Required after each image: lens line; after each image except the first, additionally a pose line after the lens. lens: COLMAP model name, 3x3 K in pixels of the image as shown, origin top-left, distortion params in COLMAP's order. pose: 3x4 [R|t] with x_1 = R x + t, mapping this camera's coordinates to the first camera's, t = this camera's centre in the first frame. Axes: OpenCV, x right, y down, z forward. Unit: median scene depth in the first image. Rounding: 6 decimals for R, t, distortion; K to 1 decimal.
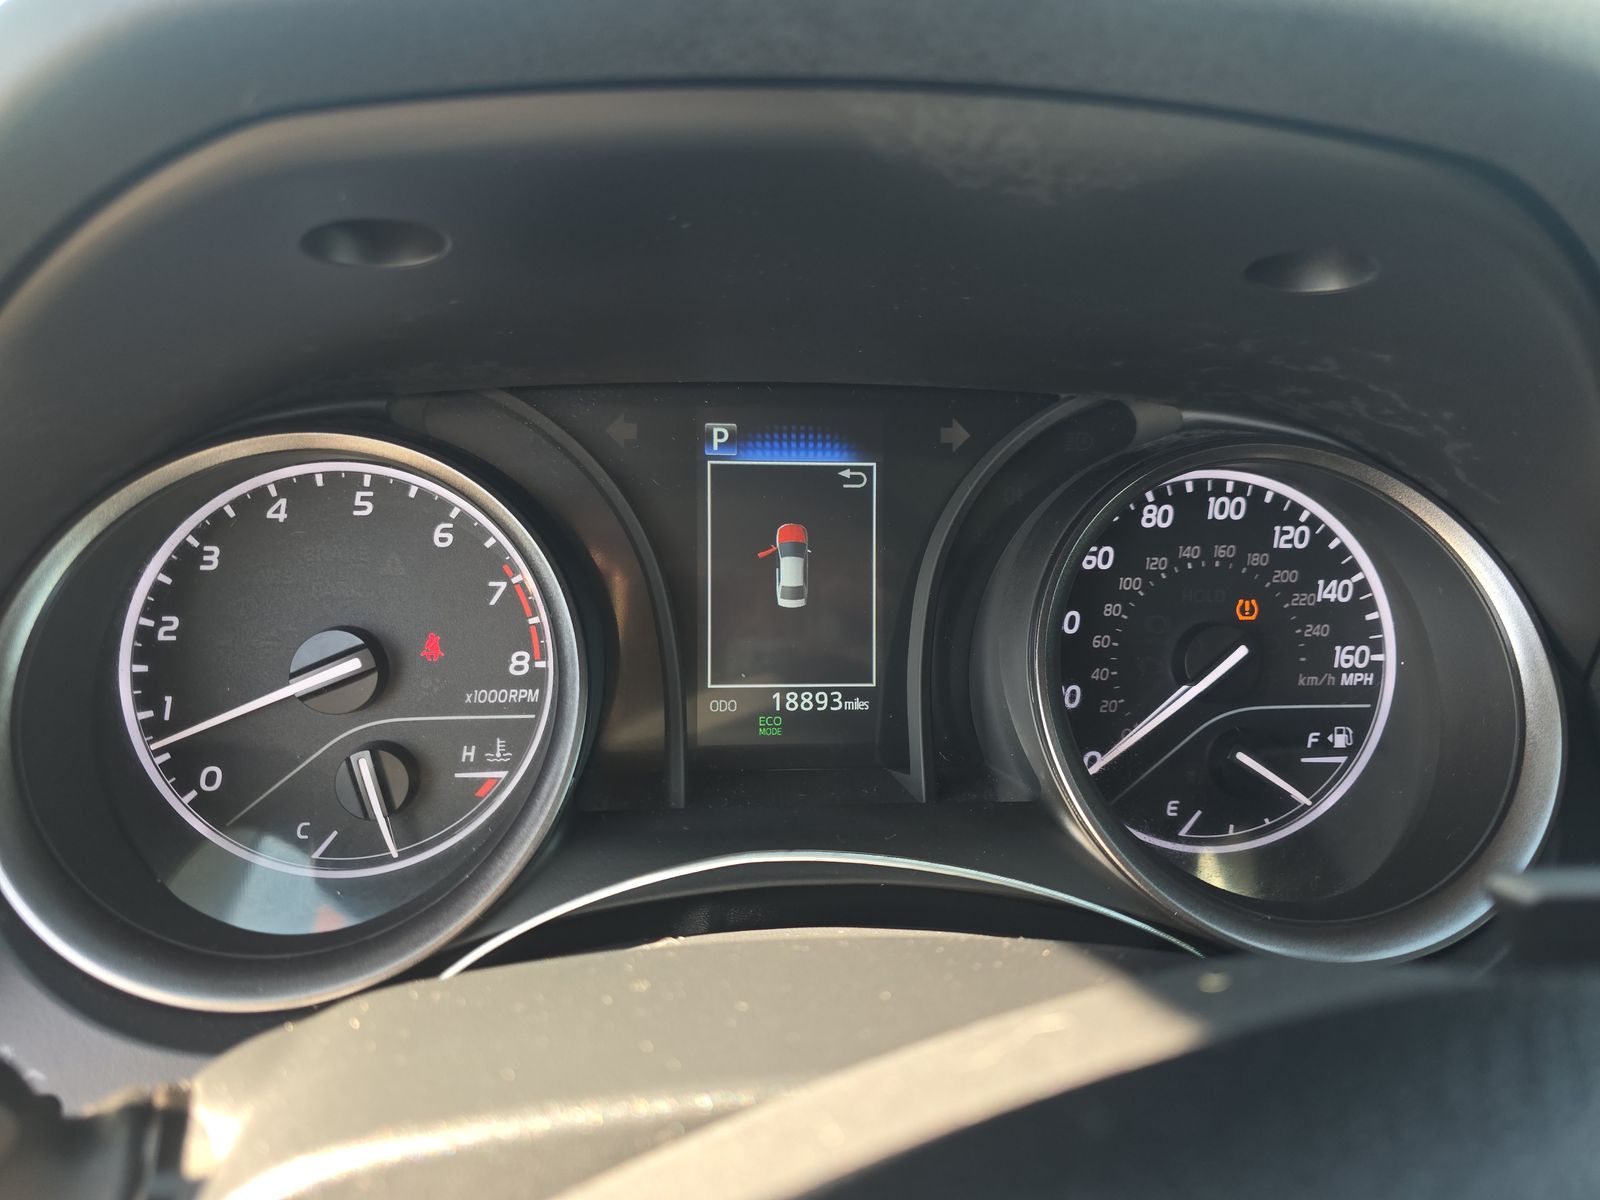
lens RADIAL K [[1123.8, 0, 800.0], [0, 1123.8, 600.0], [0, 0, 1]] dist [0.034490, -0.025213]
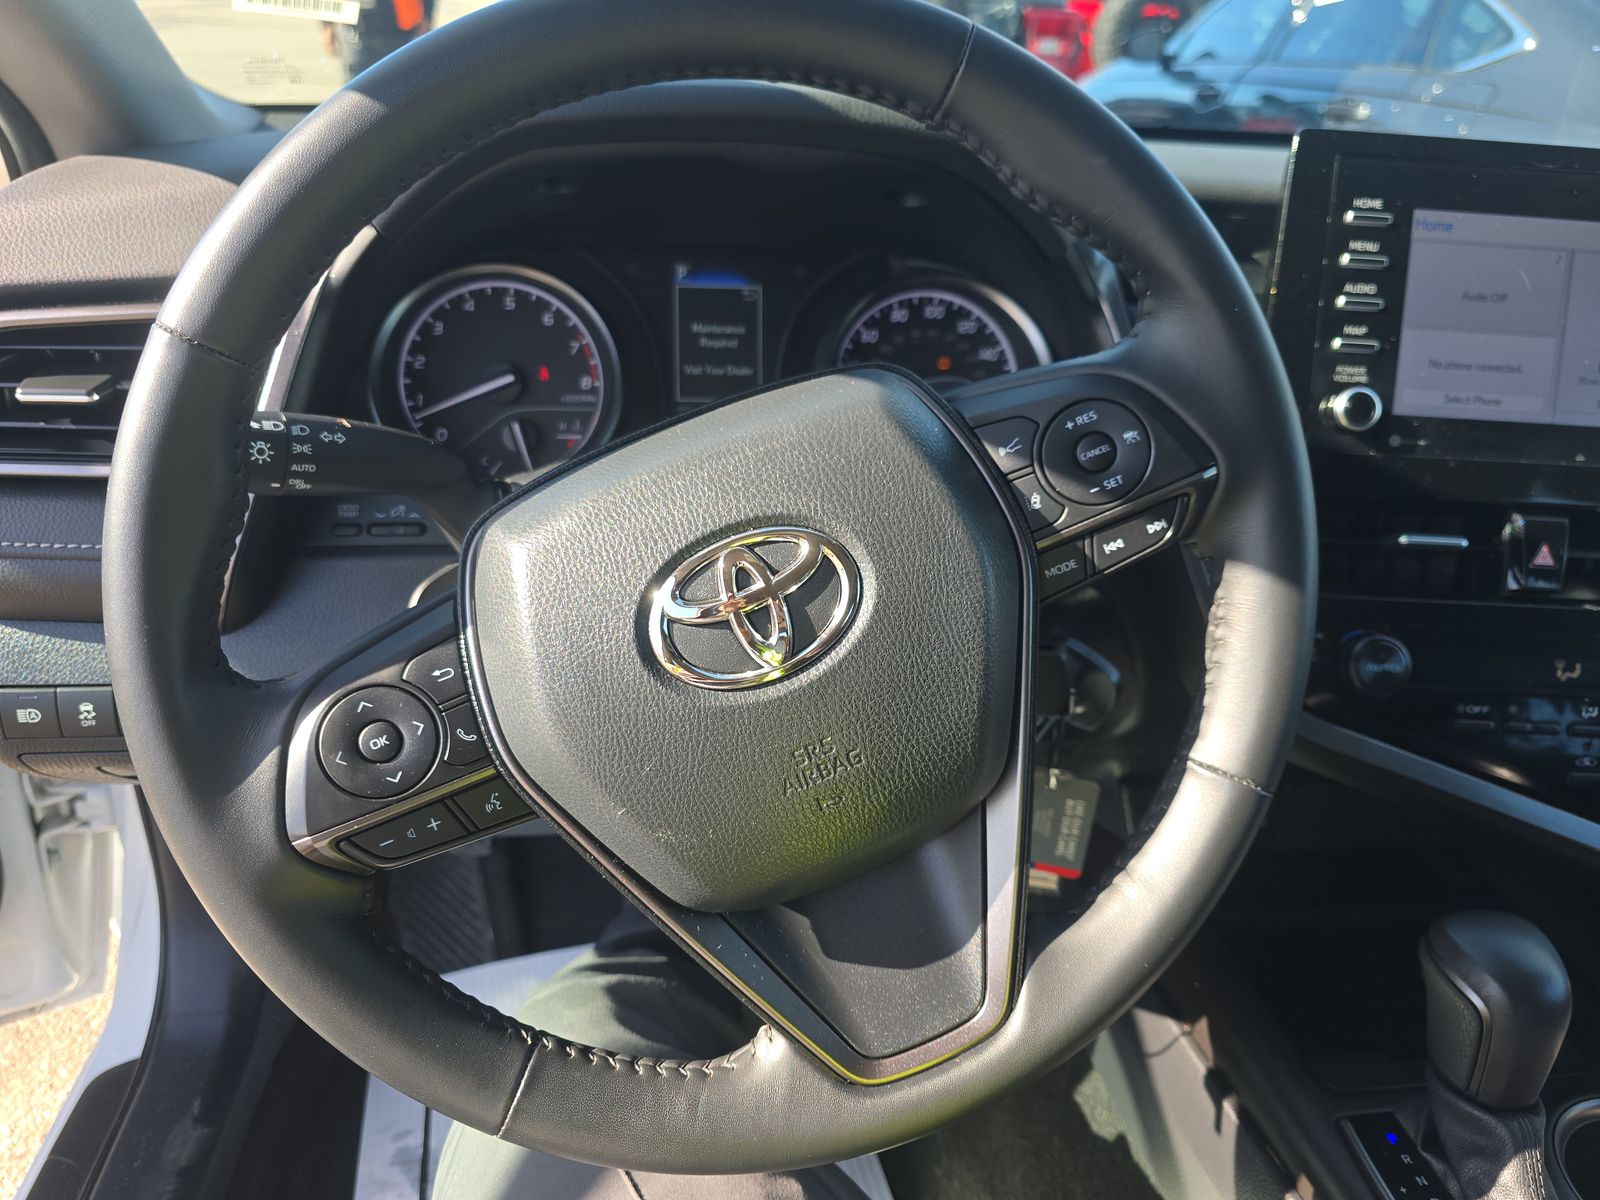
lens RADIAL K [[1123.8, 0, 800.0], [0, 1123.8, 600.0], [0, 0, 1]] dist [0.034490, -0.025213]
pose [[0.999554, -0.002857, 0.029741, 0.082774], [0.000302, 0.996335, 0.085536, 0.278532], [-0.029876, -0.085489, 0.995891, -1.117501]]
